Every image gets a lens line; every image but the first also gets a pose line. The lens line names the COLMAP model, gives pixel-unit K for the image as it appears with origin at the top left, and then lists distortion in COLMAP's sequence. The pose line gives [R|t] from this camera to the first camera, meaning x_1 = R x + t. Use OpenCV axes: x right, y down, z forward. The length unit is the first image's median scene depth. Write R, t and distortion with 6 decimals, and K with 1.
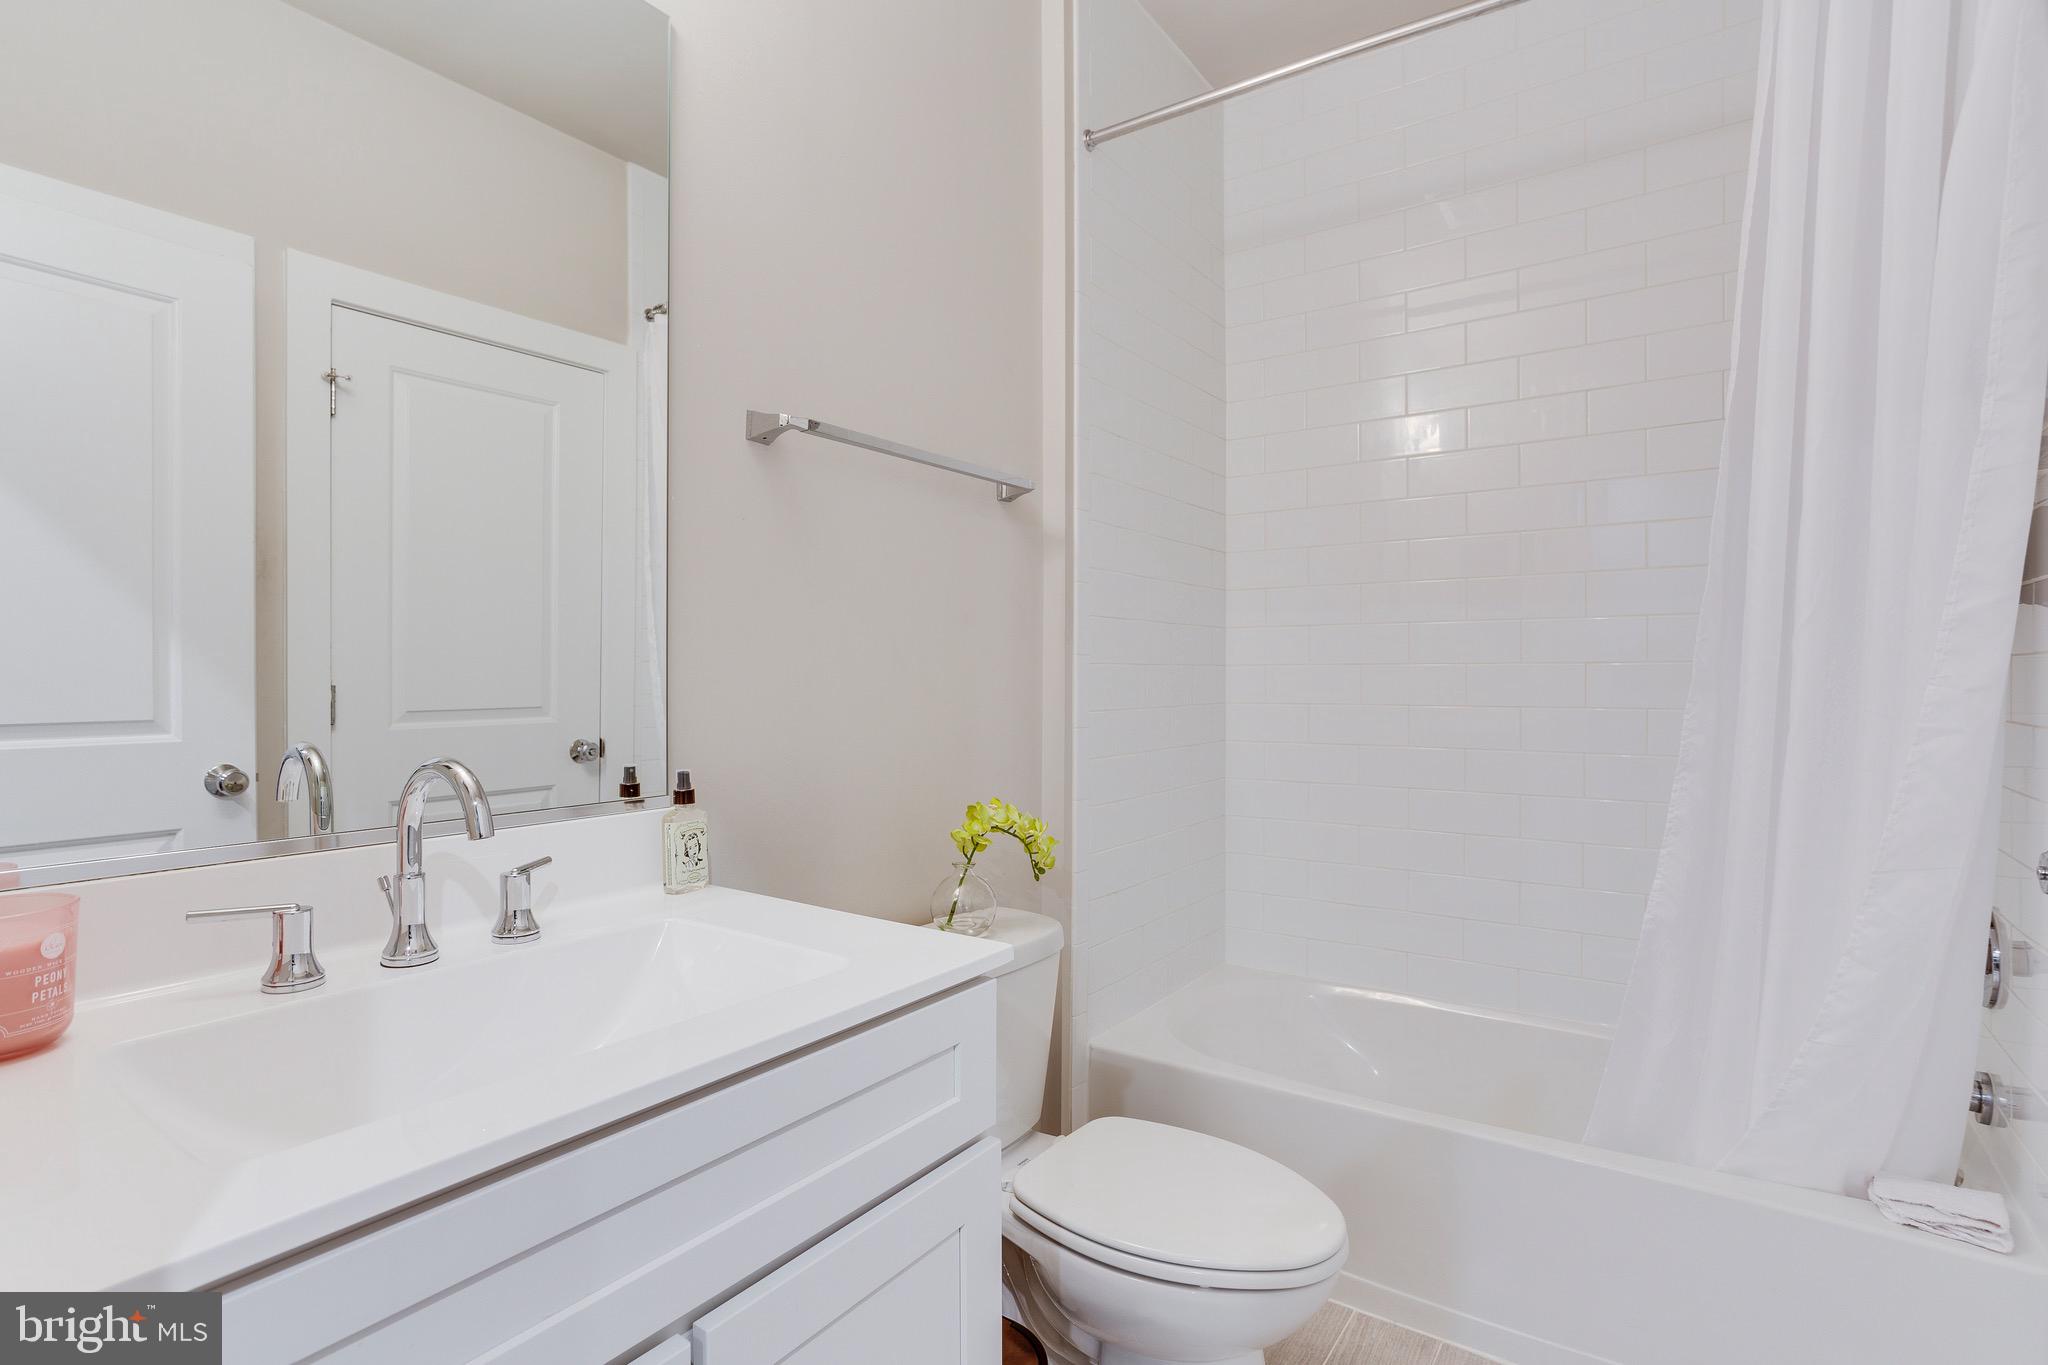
lens RADIAL K [[998.2, 0, 1019.3], [0, 998.2, 663.9], [0, 0, 1]] dist [-0.052065, 0.030681]
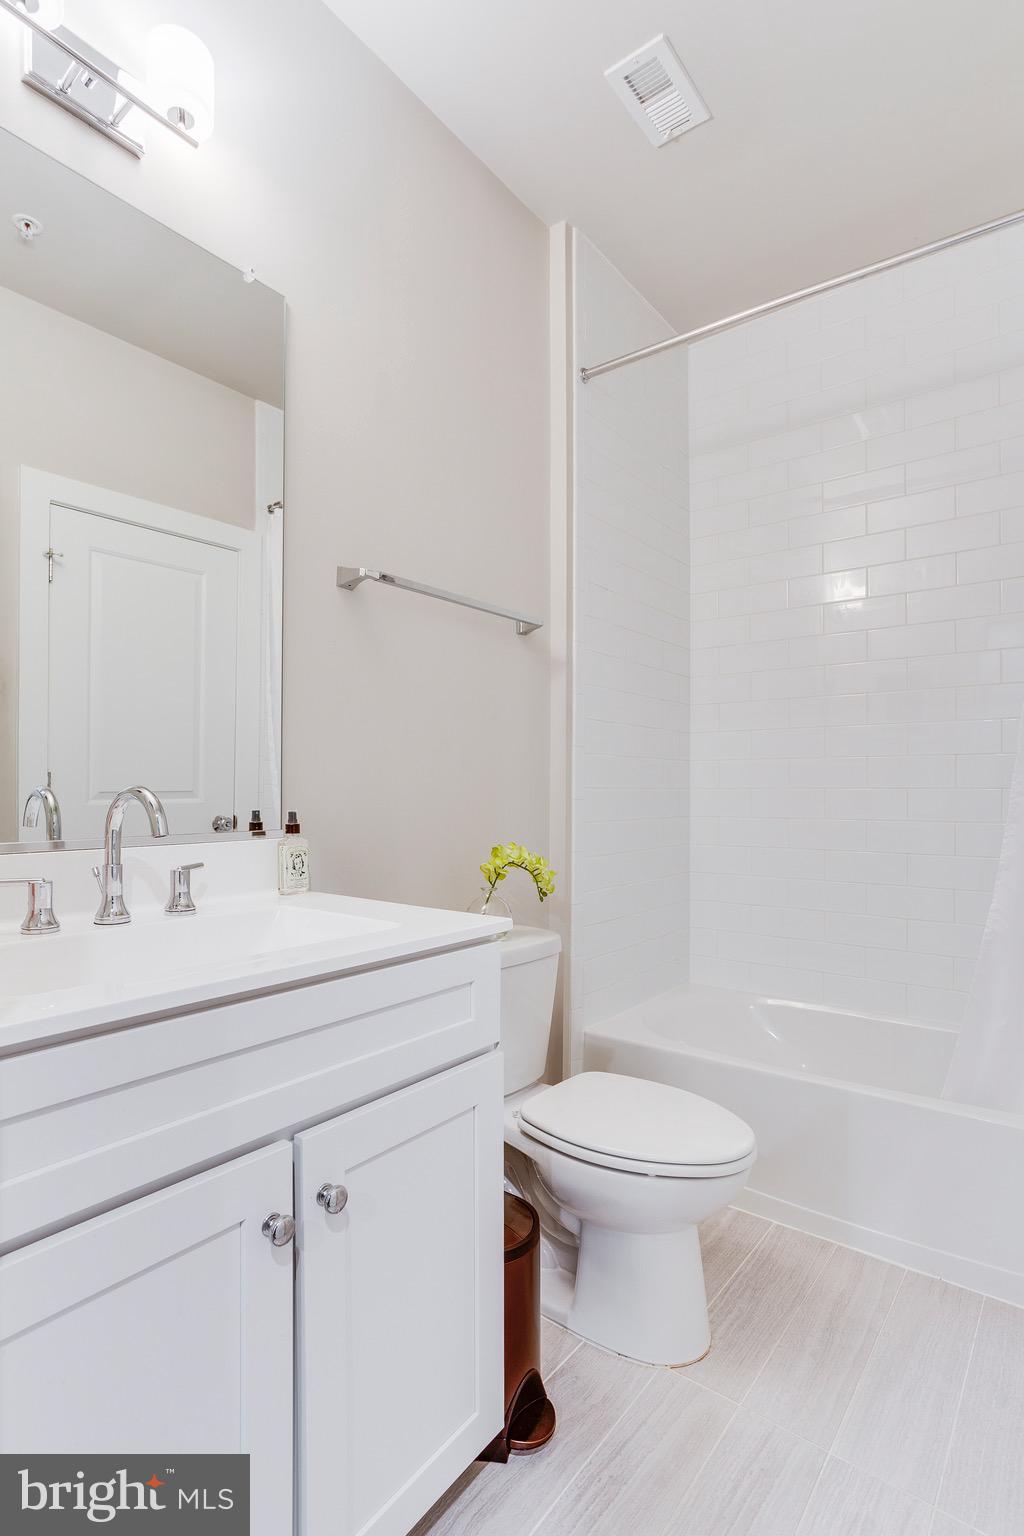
lens RADIAL K [[774.3, 0, 516.6], [0, 774.3, 779.9], [0, 0, 1]] dist [-0.046562, 0.010437]
pose [[0.998906, 0.001822, -0.046726, 0.033548], [-0.002149, 0.999974, -0.006954, 0.054683], [0.046712, 0.007046, 0.998884, -0.089377]]
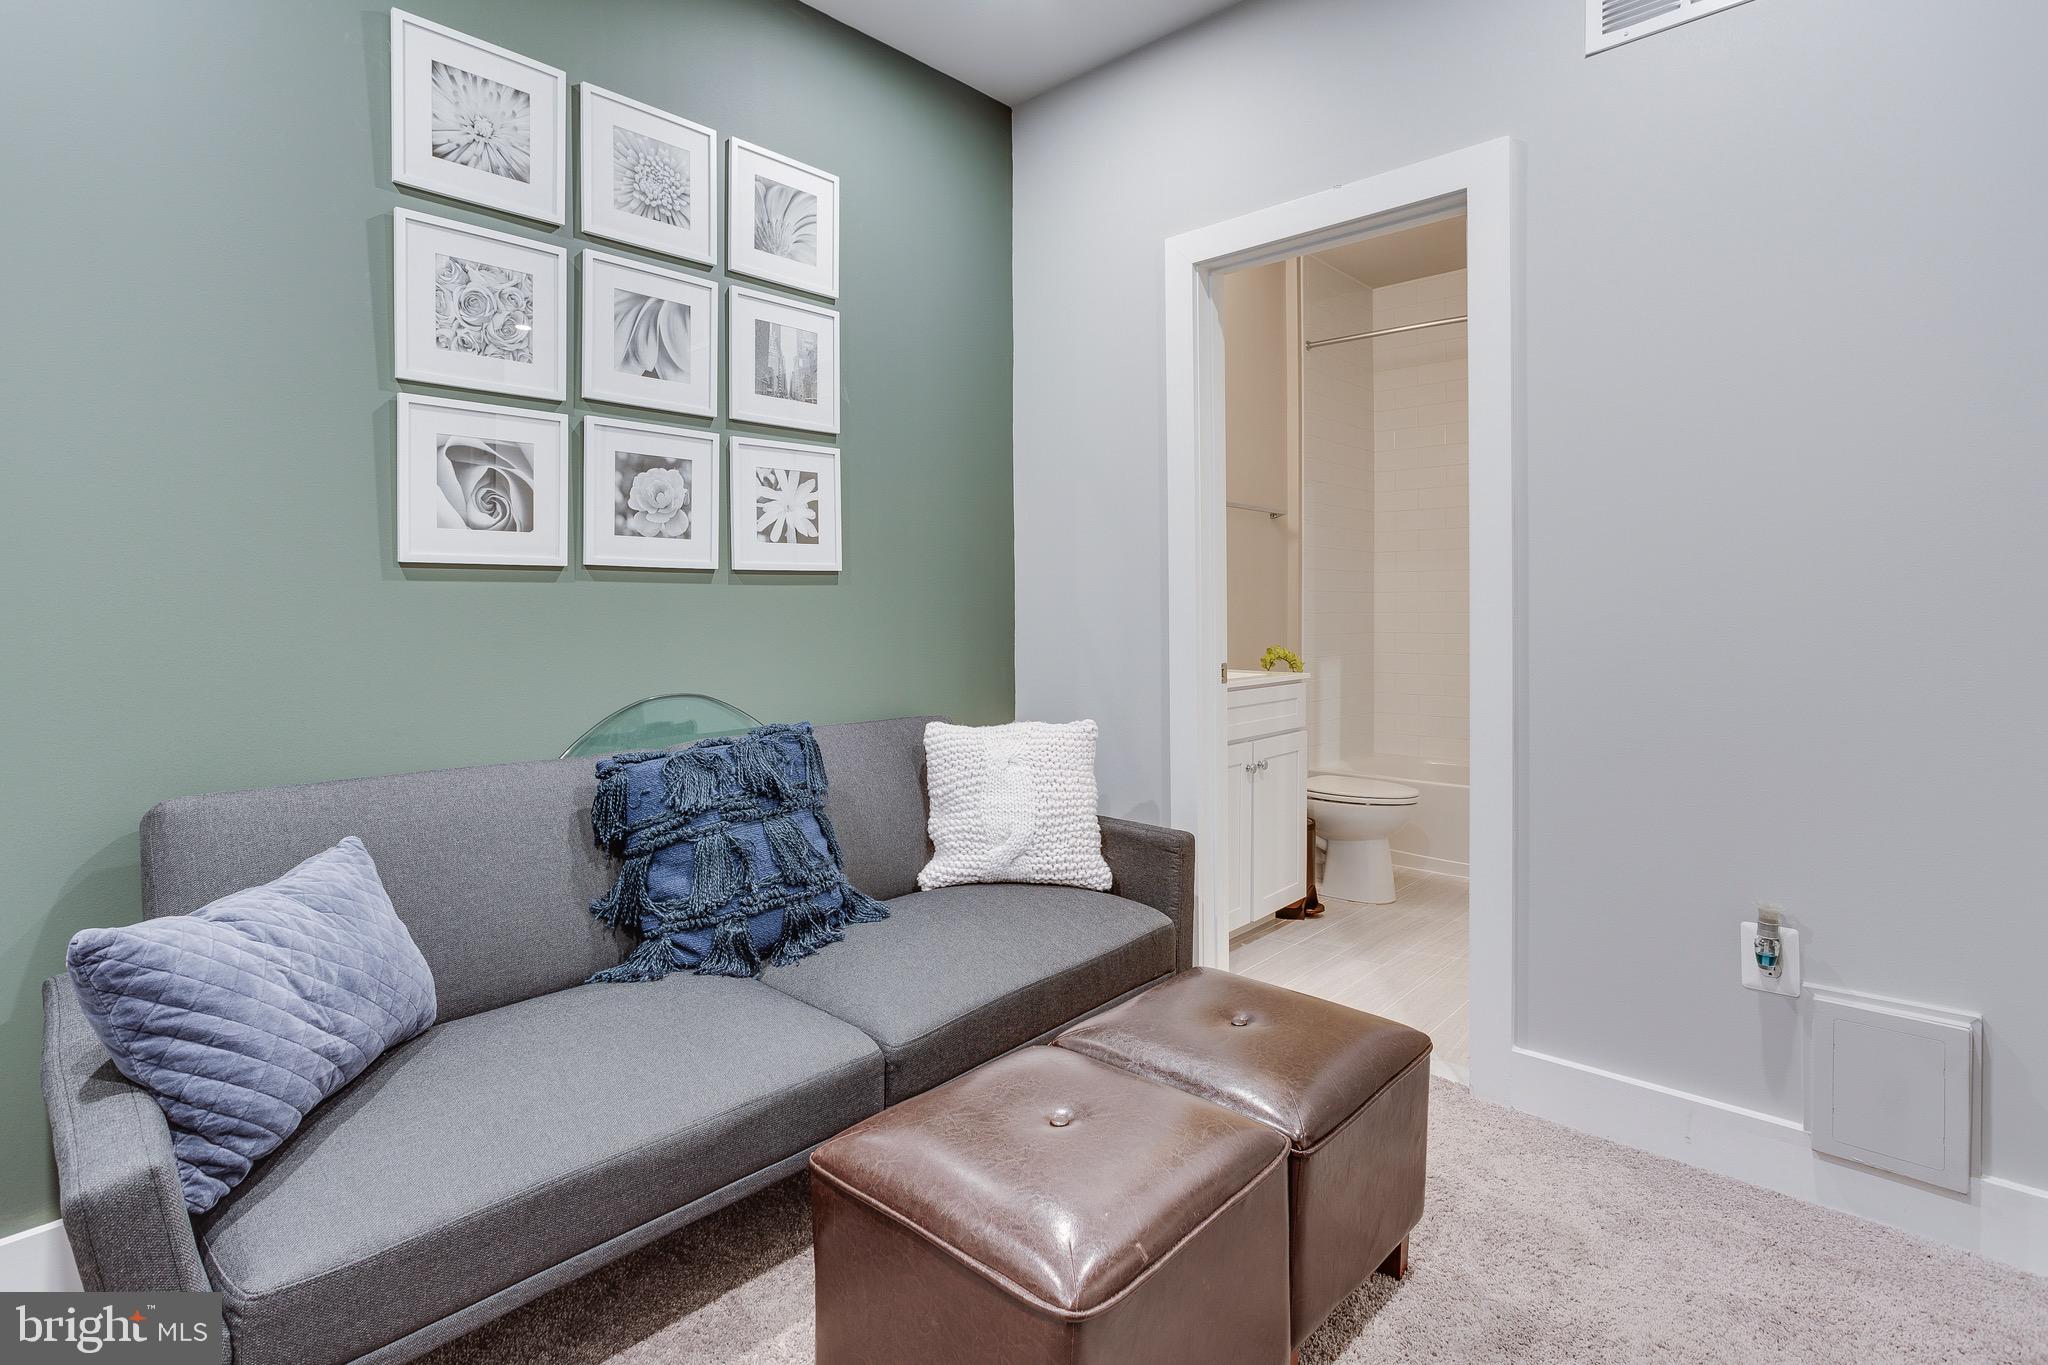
lens RADIAL K [[998.2, 0, 1019.3], [0, 998.2, 663.9], [0, 0, 1]] dist [-0.052065, 0.030681]
pose [[0.990168, -0.008330, -0.139636, -0.318774], [0.016022, 0.998410, 0.054050, 0.036651], [0.138964, -0.055756, 0.988727, -1.542911]]
